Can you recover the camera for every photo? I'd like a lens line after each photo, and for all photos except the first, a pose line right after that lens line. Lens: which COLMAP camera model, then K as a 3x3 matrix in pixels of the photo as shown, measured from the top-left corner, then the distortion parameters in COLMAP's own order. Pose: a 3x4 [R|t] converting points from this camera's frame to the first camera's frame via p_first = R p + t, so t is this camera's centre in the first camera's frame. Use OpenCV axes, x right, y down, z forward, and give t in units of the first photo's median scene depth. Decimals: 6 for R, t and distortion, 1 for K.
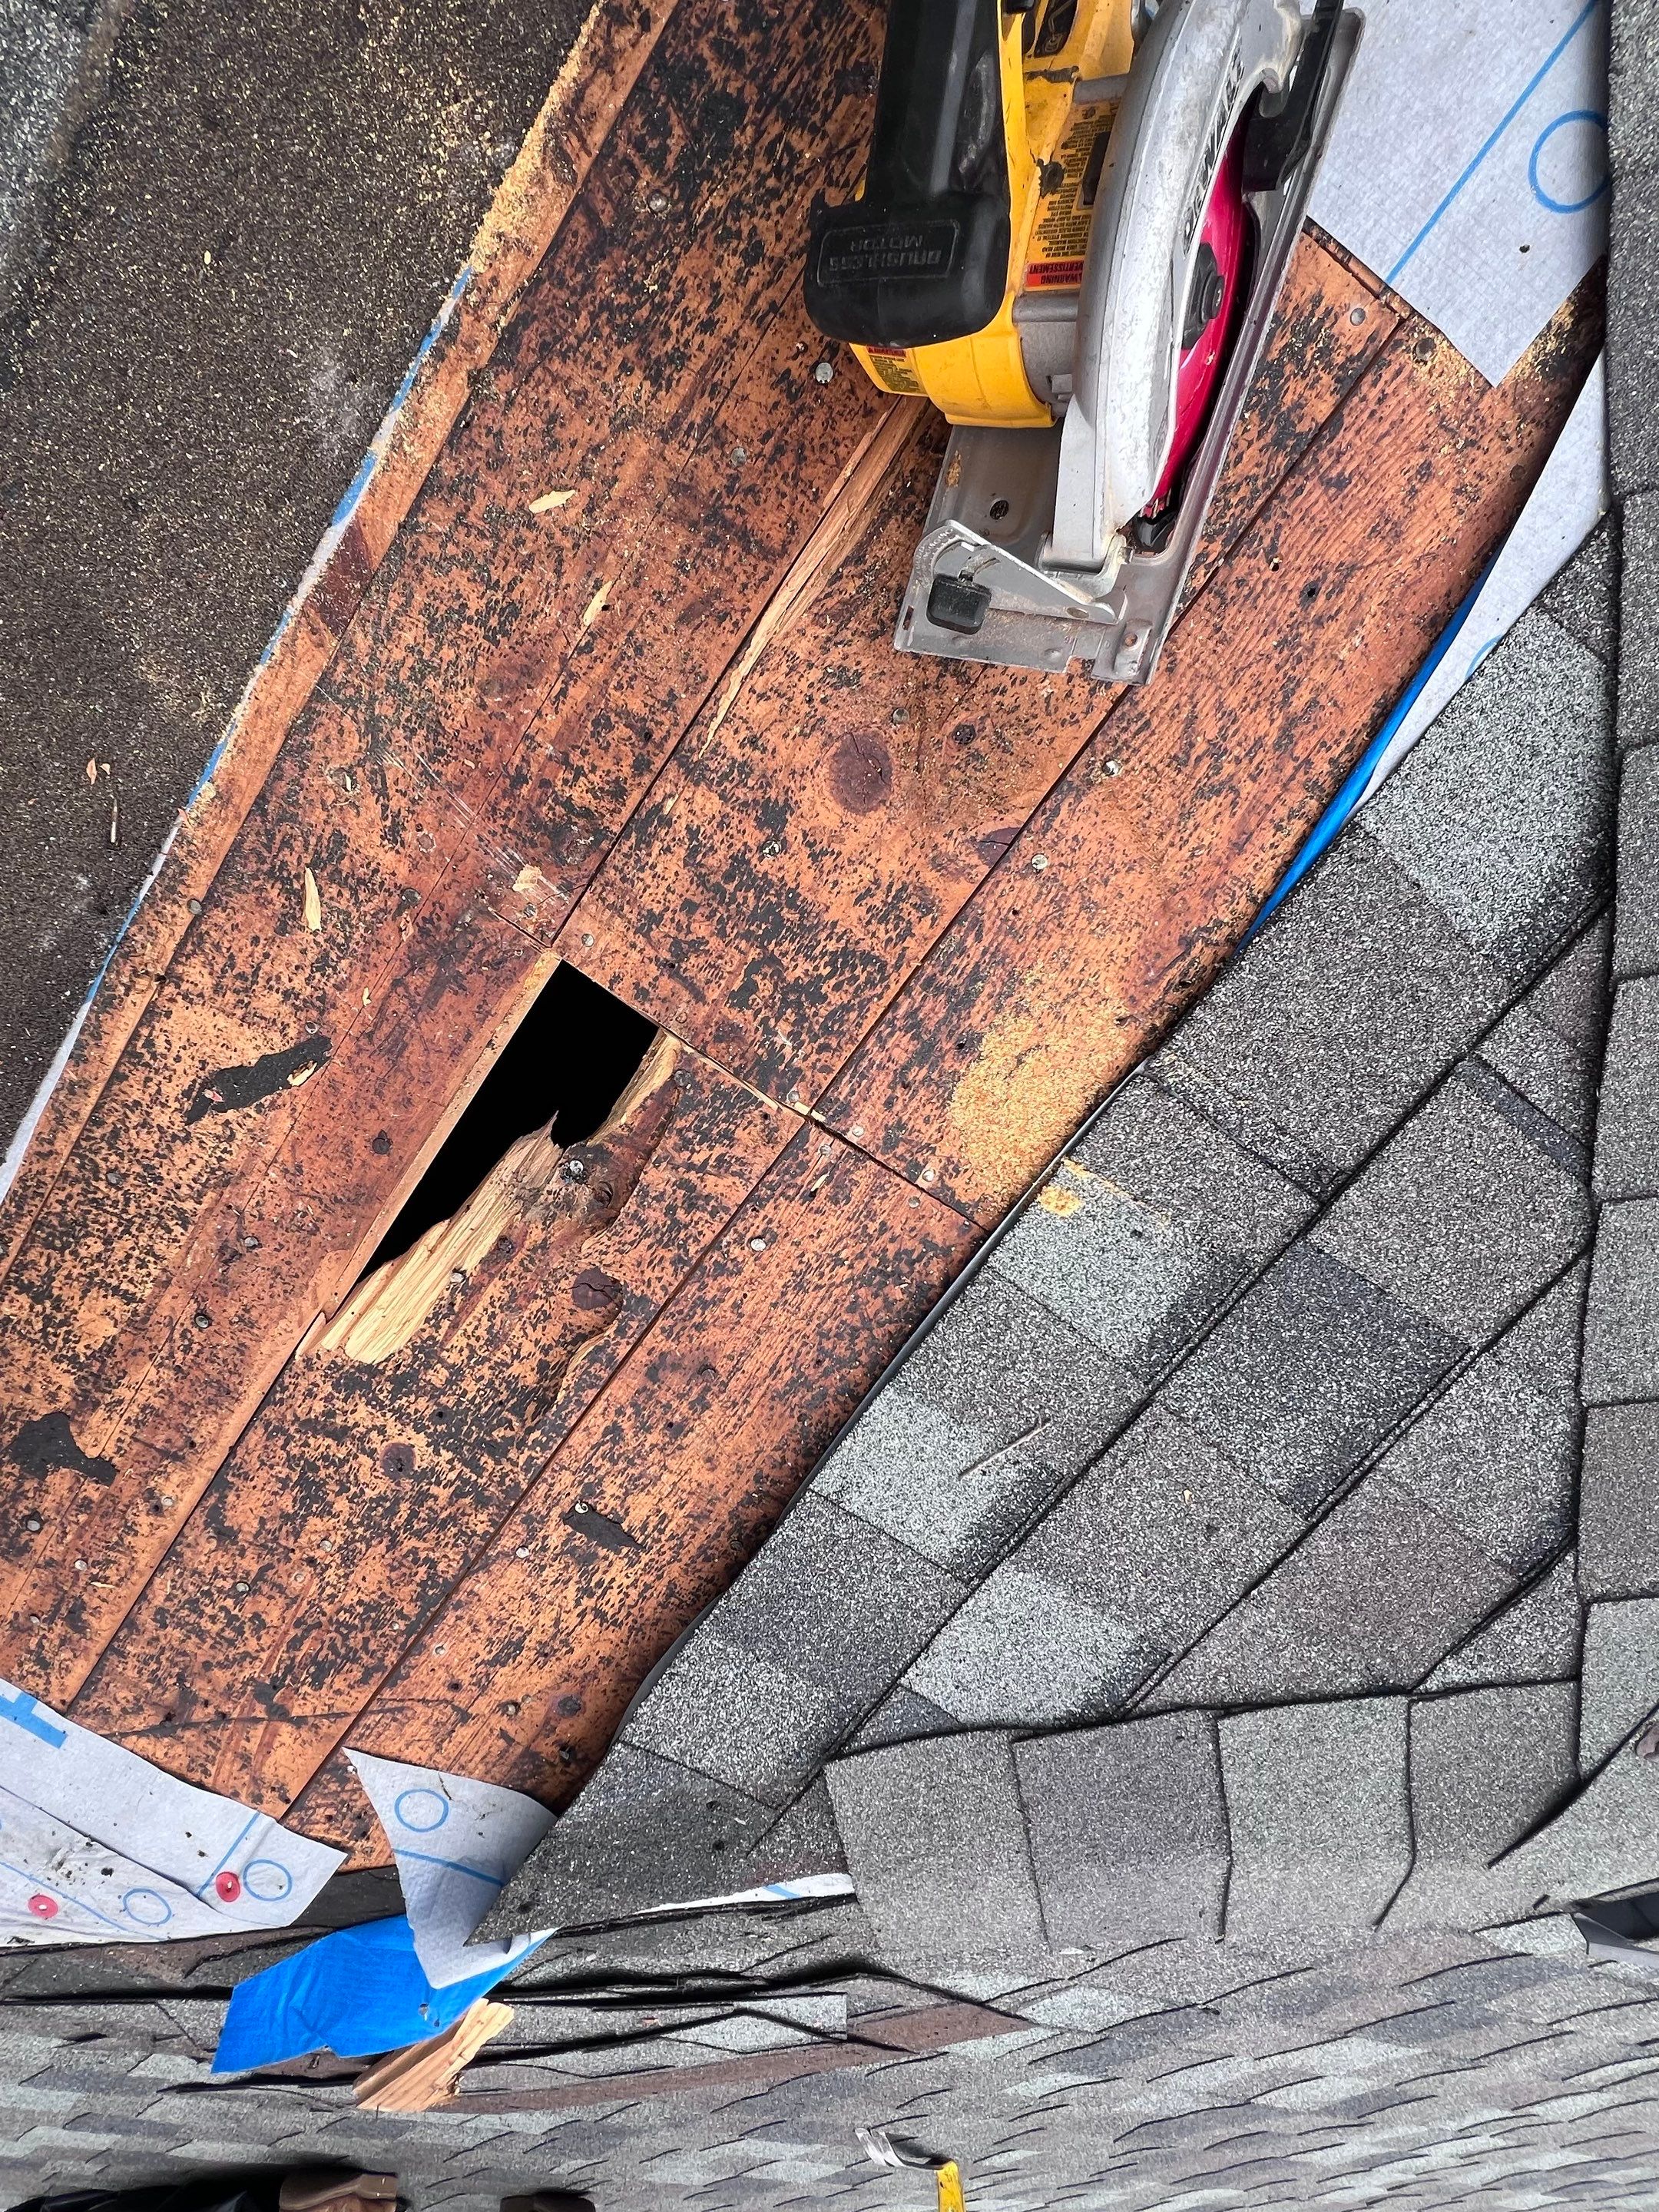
lens RADIAL K [[1010.6, 0, 776.7], [0, 1010.6, 1100.0], [0, 0, 1]] dist [0.002112, 0.000447]
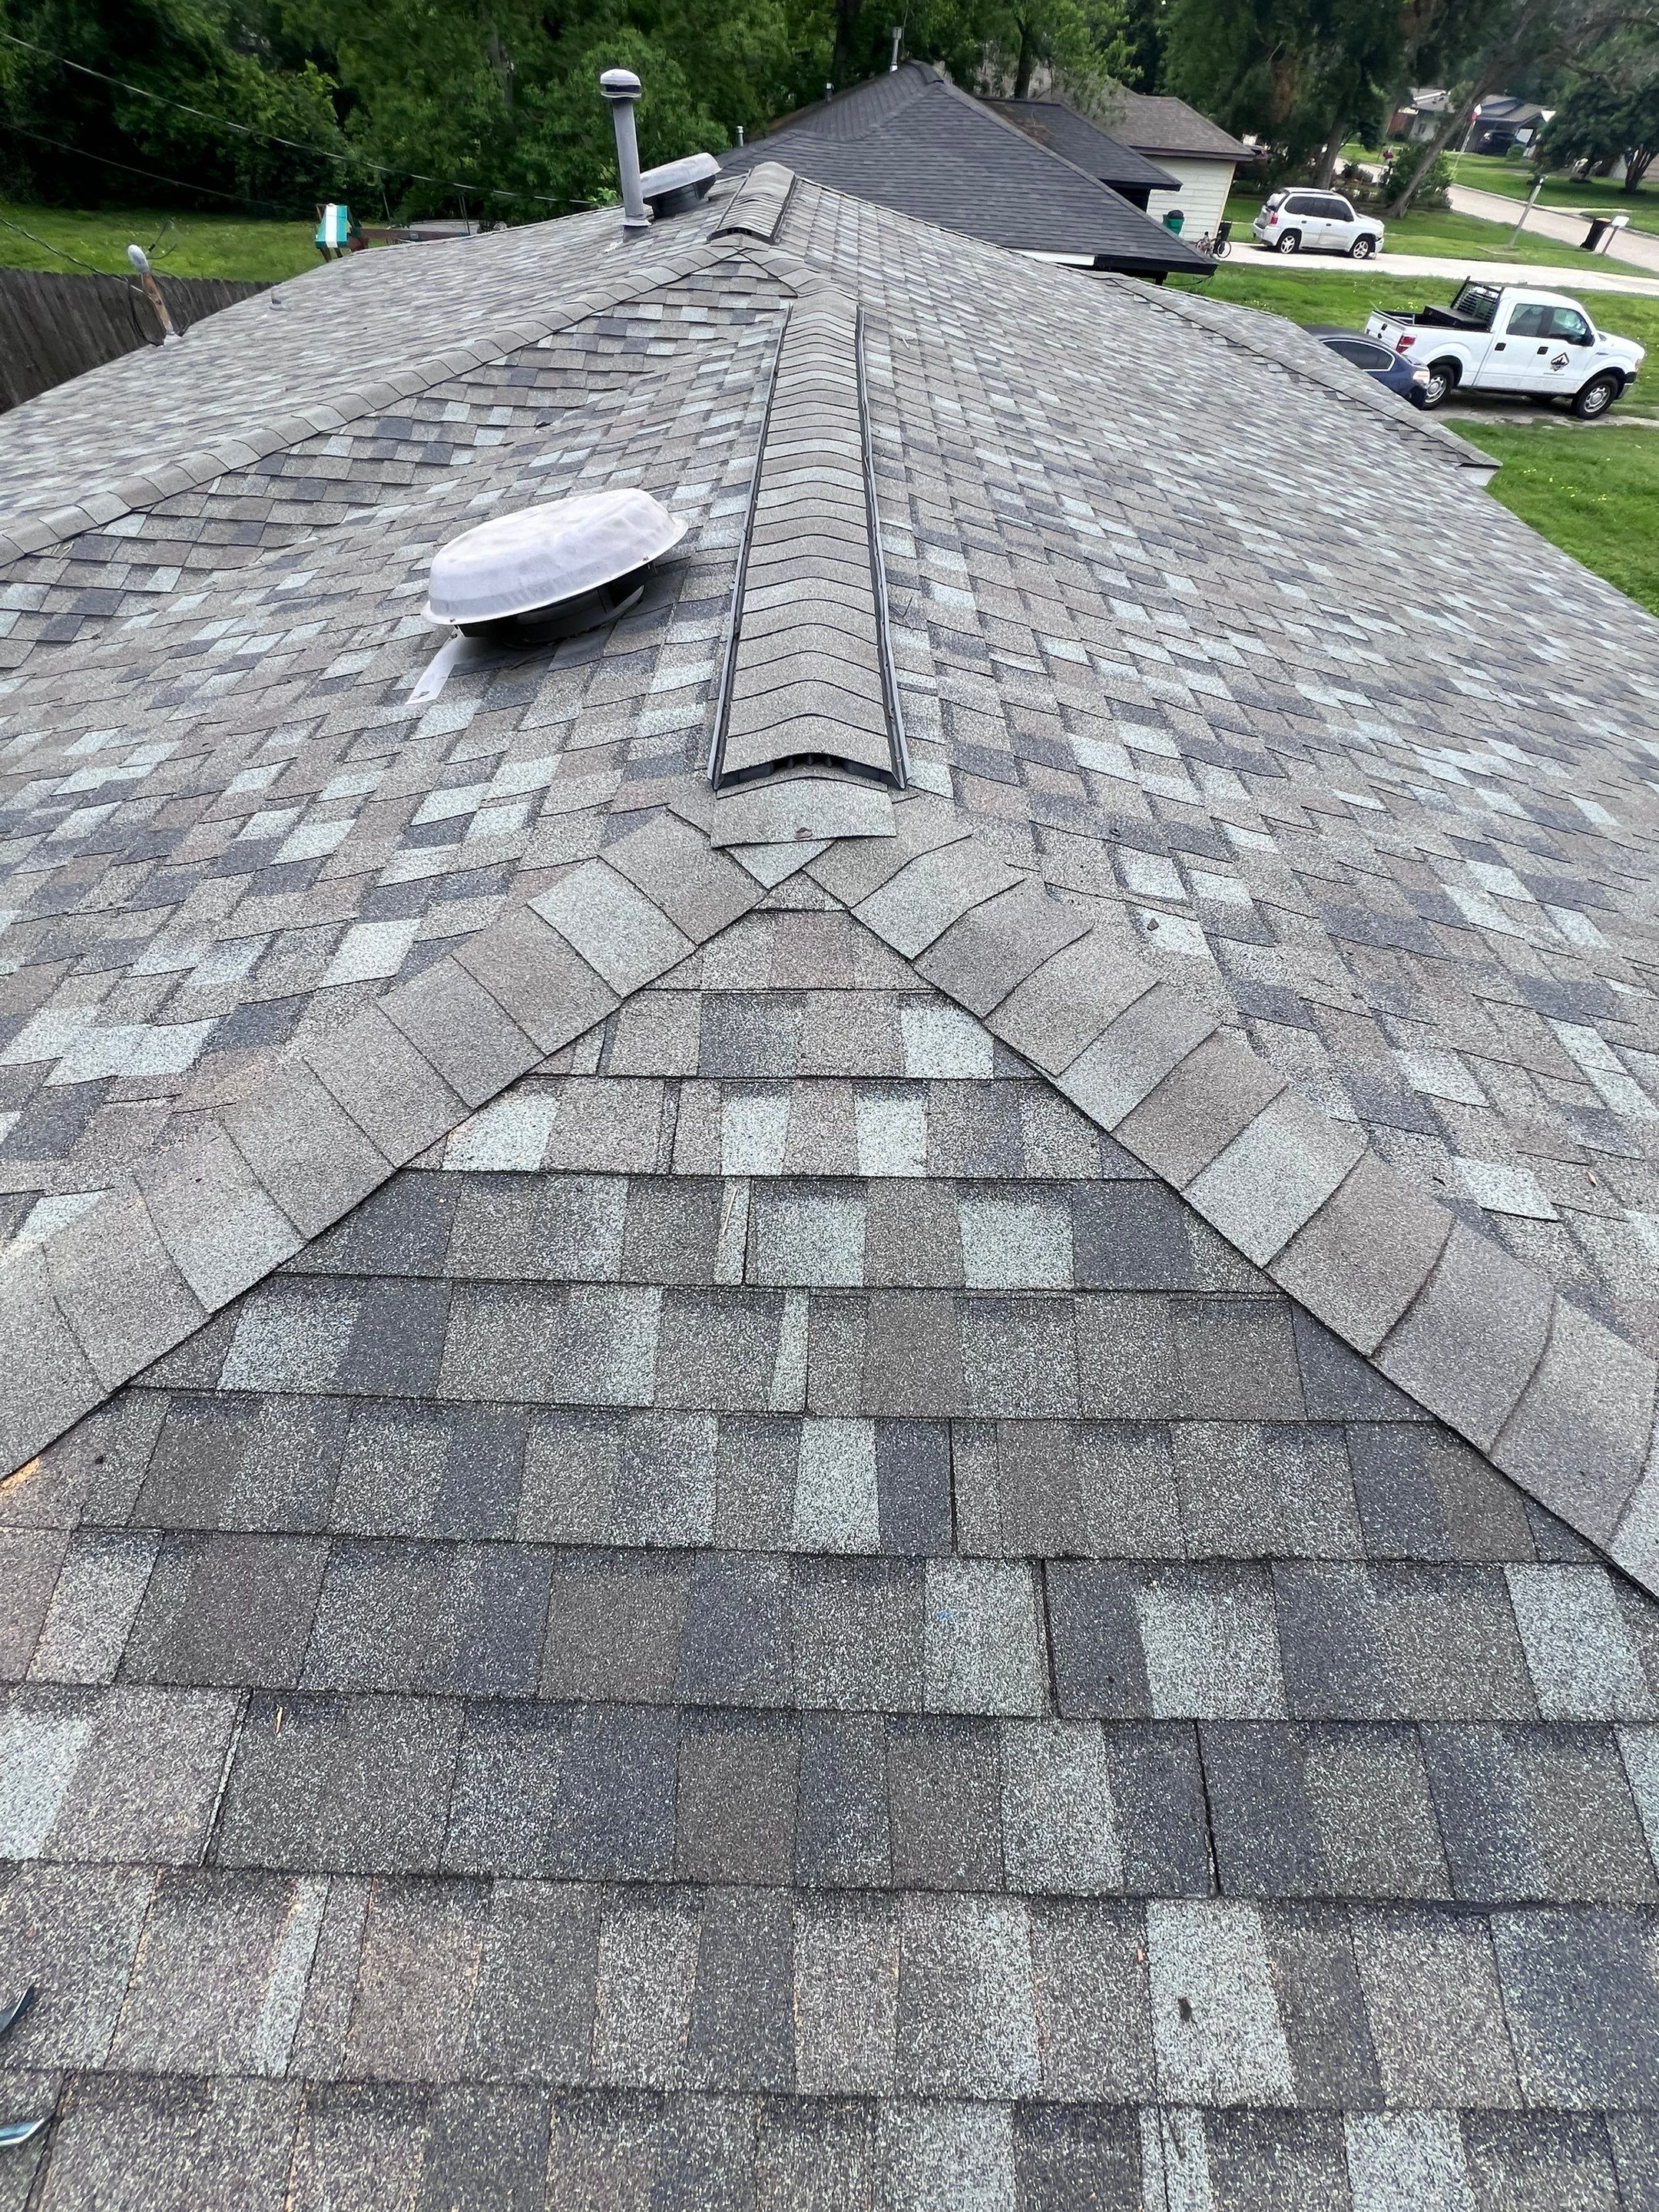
lens RADIAL K [[873.1, 0, 829.5], [0, 873.1, 1106.0], [0, 0, 1]] dist [0.001428, 0.000204]
pose [[-0.561234, -0.729967, 0.390083, -0.418129], [0.793672, -0.608336, 0.003512, 0.289331], [0.234738, 0.311569, 0.920773, -0.651270]]
